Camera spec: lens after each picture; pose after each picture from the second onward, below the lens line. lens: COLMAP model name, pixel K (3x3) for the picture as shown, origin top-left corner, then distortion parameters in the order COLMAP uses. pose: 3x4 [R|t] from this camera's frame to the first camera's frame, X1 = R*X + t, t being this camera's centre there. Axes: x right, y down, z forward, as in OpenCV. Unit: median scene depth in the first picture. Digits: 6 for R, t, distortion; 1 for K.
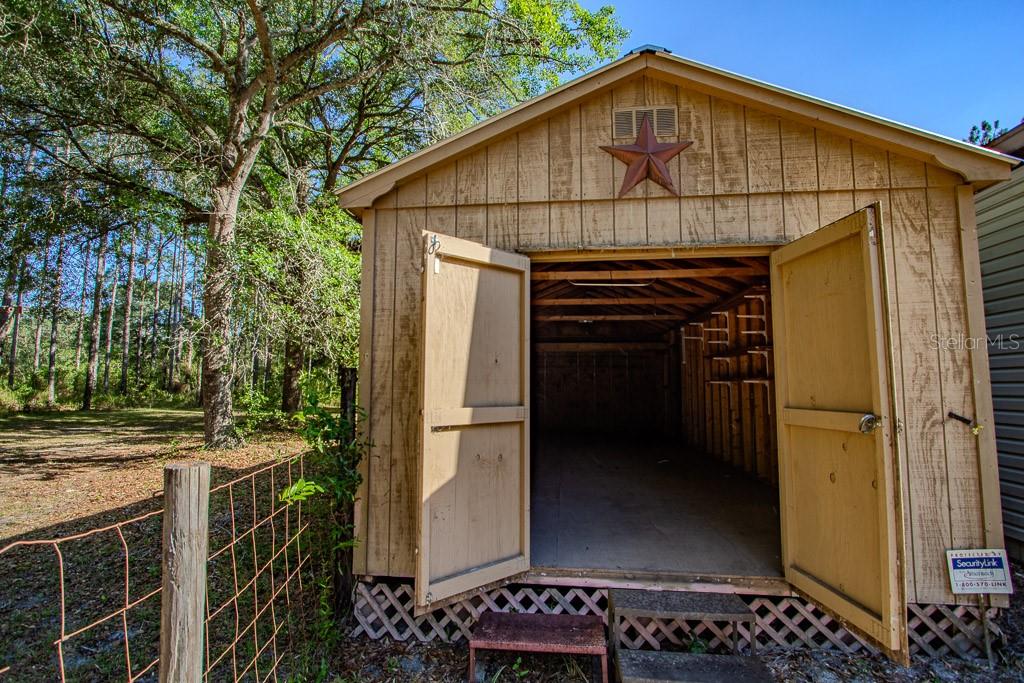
lens RADIAL K [[474.3, 0, 504.6], [0, 474.3, 345.2], [0, 0, 1]] dist [-0.014775, -0.000105]
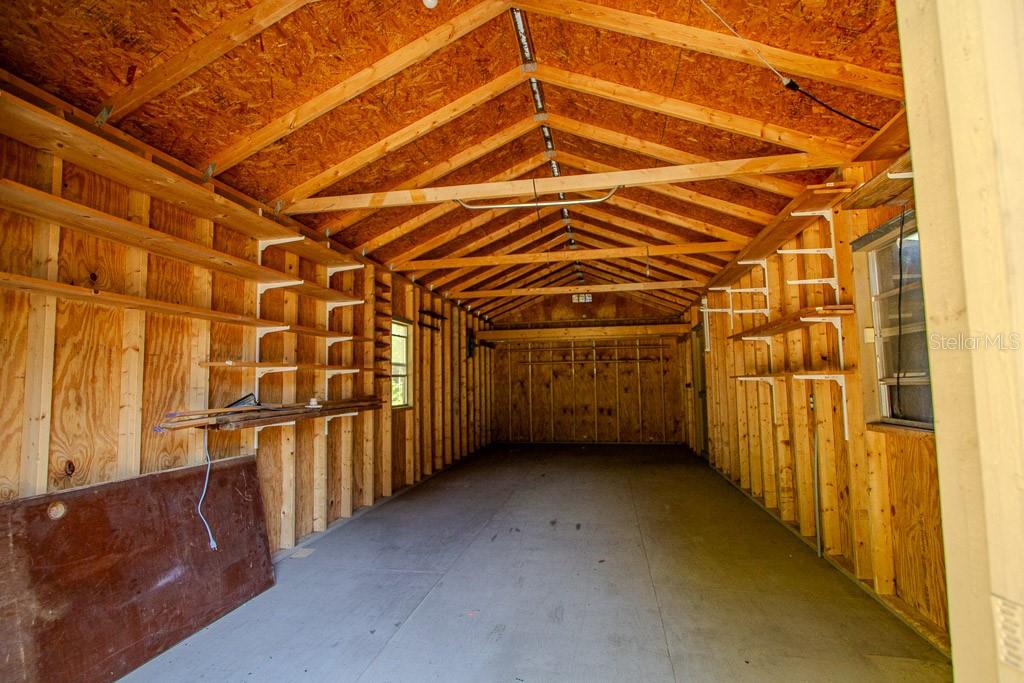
lens RADIAL K [[484.6, 0, 507.9], [0, 484.6, 345.0], [0, 0, 1]] dist [-0.016228, 0.000587]
pose [[0.996279, -0.024764, -0.082556, 0.193867], [0.025114, 0.999679, 0.003199, 0.026110], [0.082450, -0.005260, 0.996581, 0.364435]]
